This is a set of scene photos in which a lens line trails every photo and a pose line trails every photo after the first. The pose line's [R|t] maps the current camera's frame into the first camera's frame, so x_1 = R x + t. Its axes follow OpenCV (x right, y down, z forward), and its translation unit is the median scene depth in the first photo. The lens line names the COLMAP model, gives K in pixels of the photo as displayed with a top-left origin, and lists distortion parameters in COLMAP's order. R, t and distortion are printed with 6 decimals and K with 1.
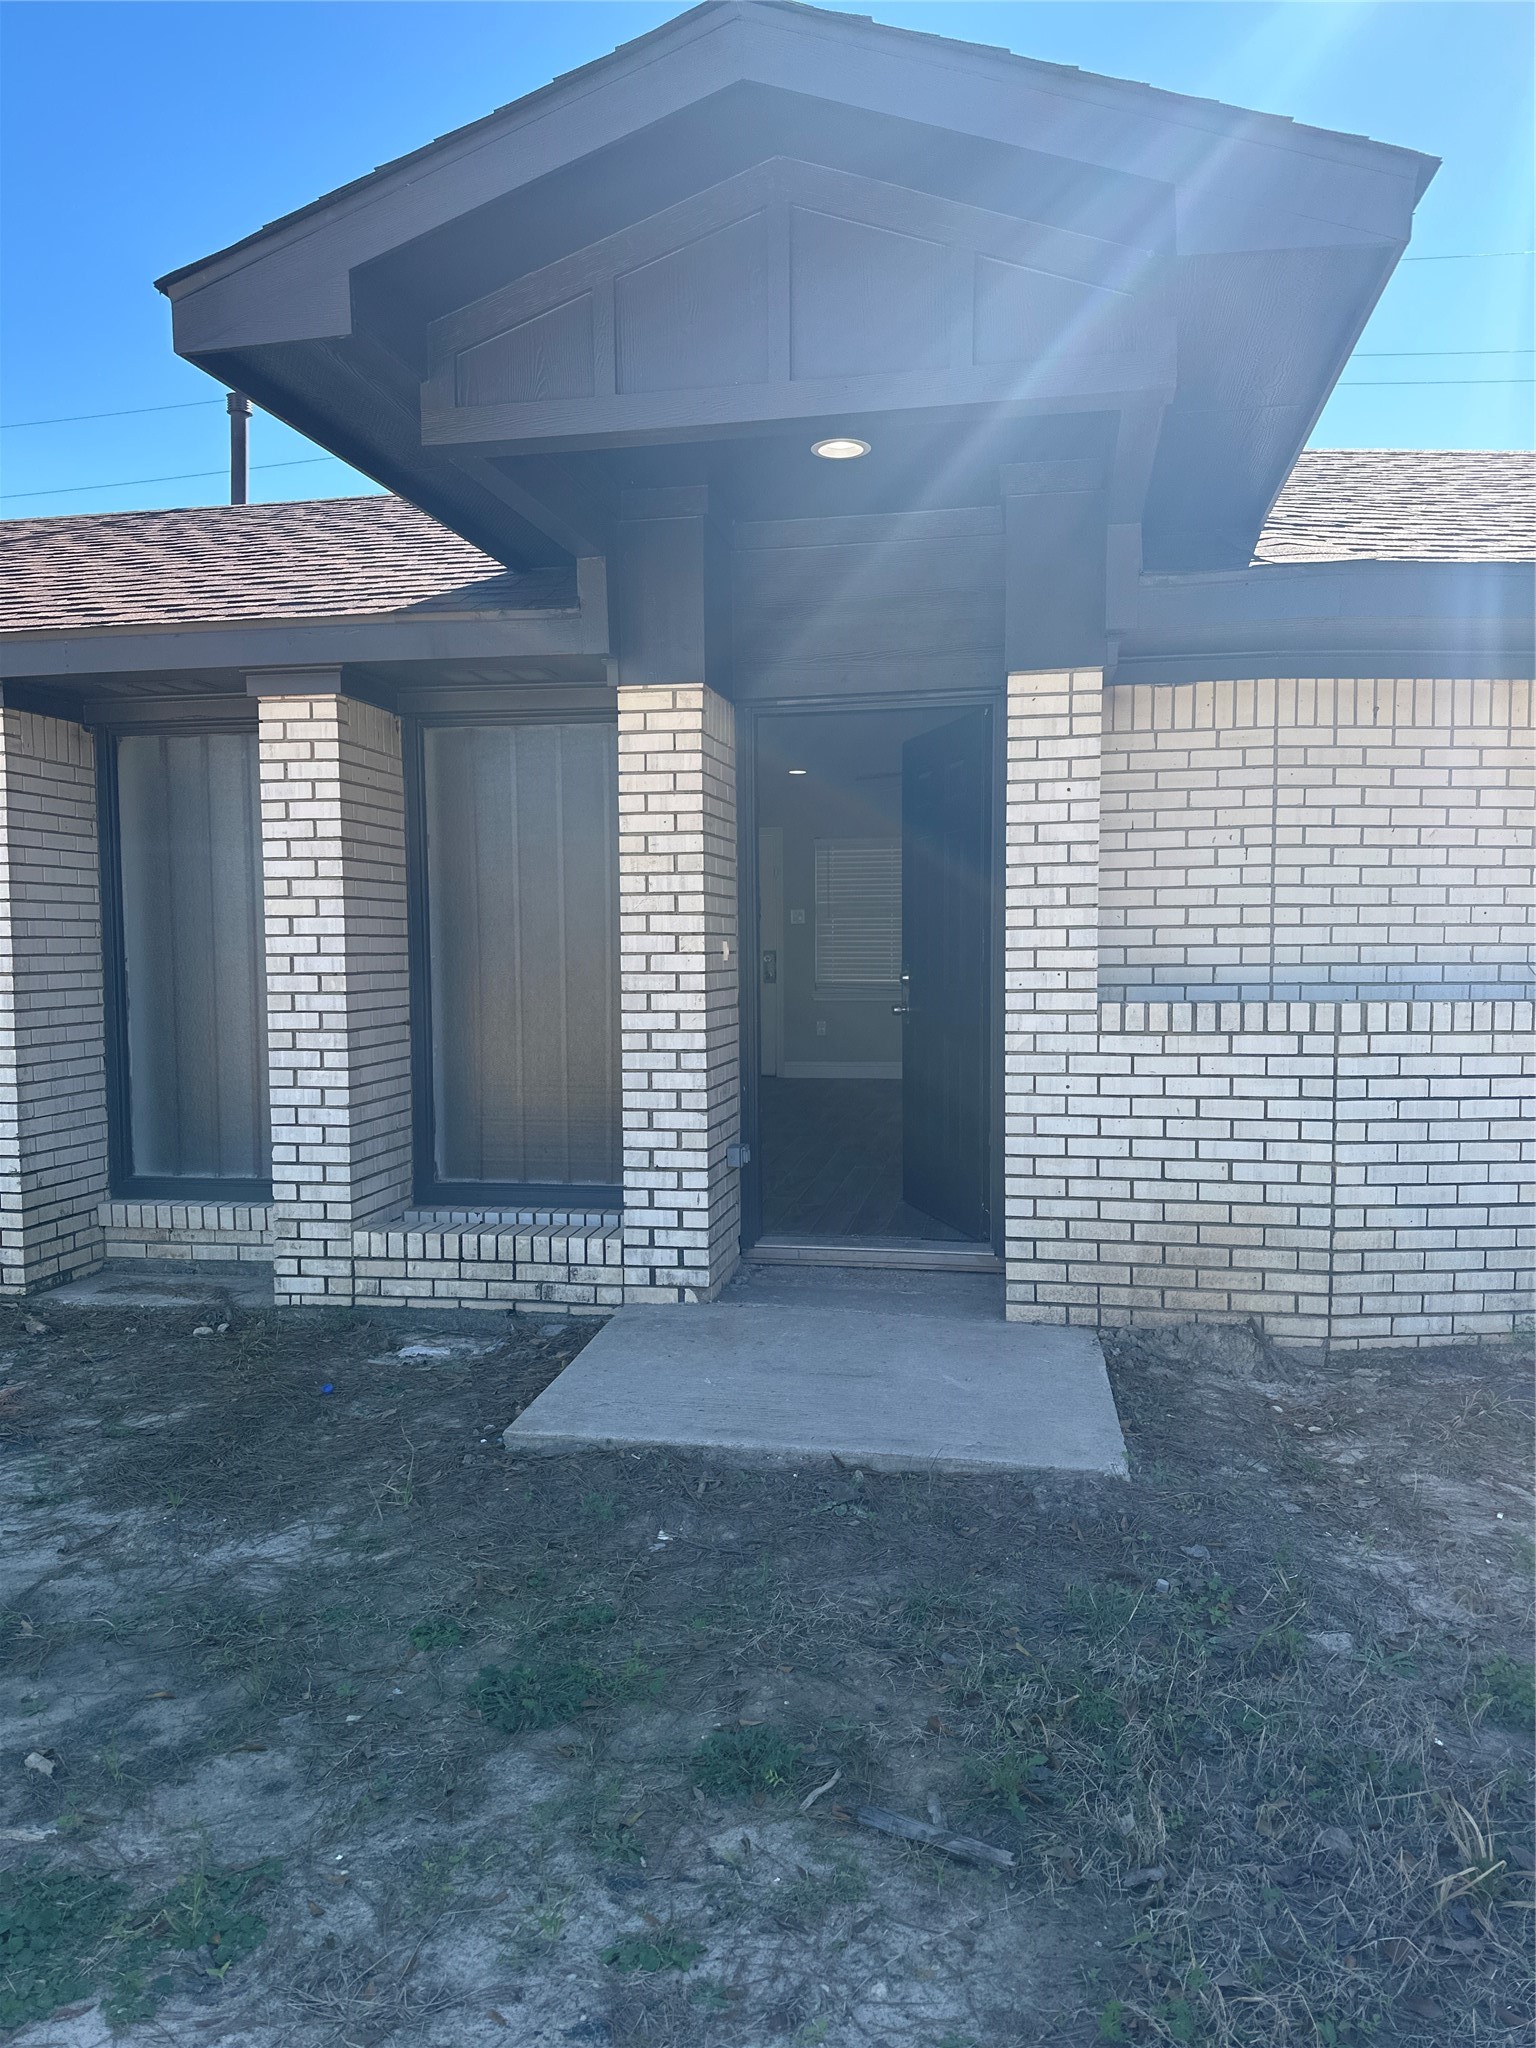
lens RADIAL K [[1445.1, 0, 767.3], [0, 1445.1, 1068.2], [0, 0, 1]] dist [0.186604, -0.376414]
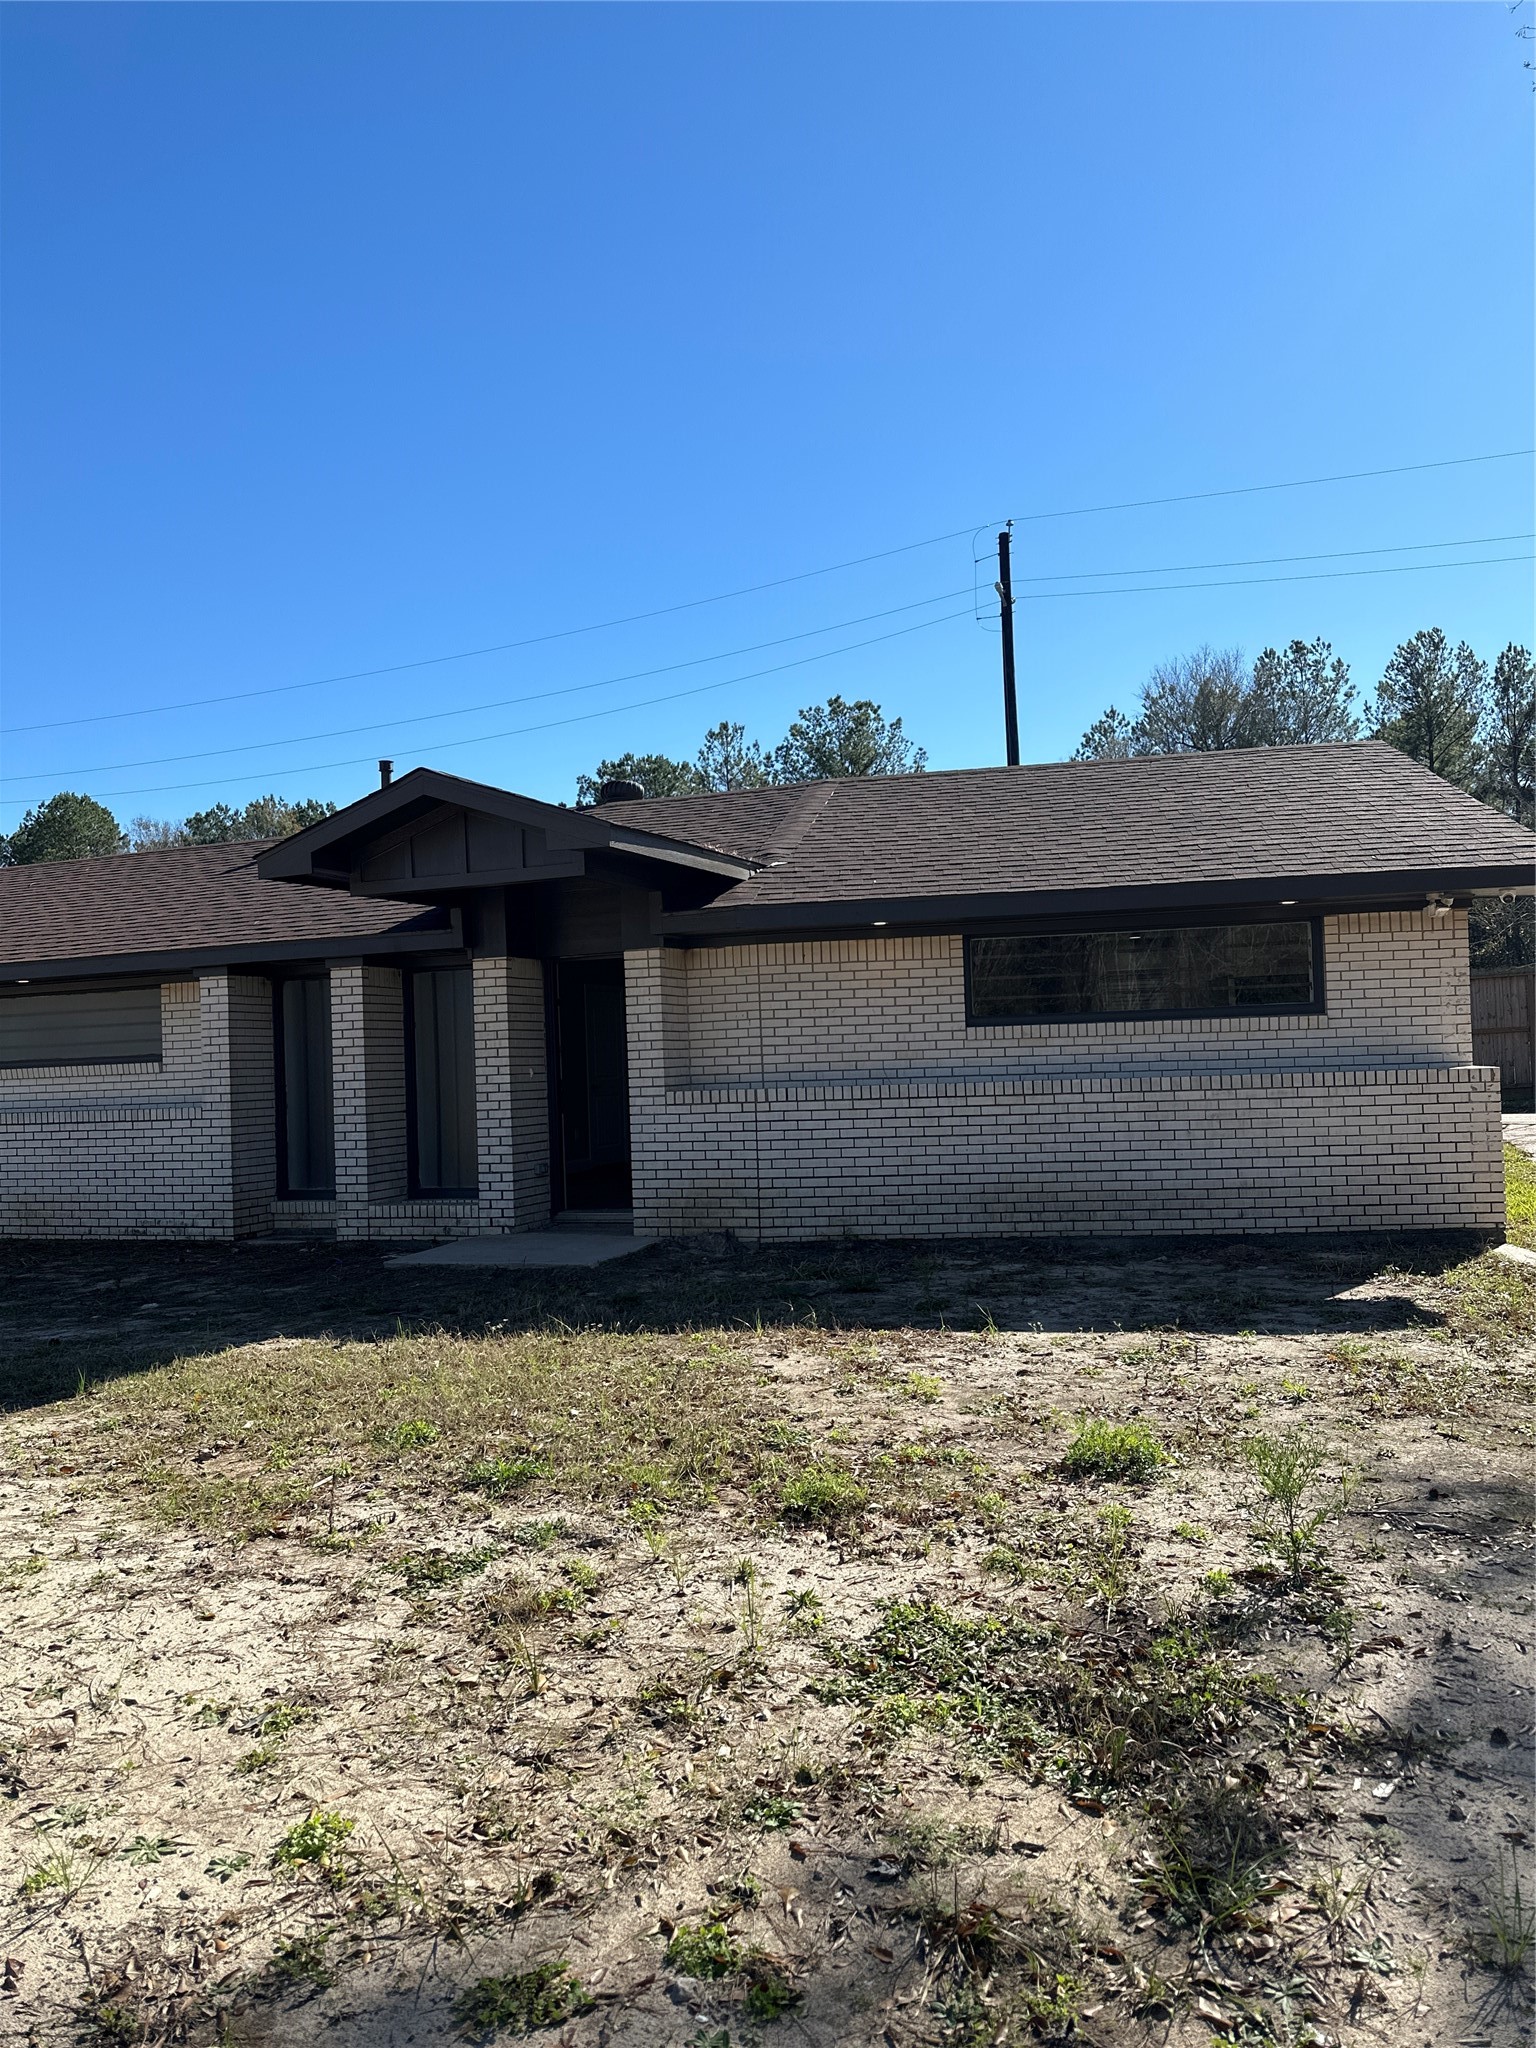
lens RADIAL K [[1445.1, 0, 767.3], [0, 1445.1, 1068.2], [0, 0, 1]] dist [0.186604, -0.376414]
pose [[0.982455, -0.029494, -0.184151, 0.742852], [0.014600, 0.996549, -0.081717, 0.097689], [0.185926, 0.077594, 0.979495, -1.095191]]
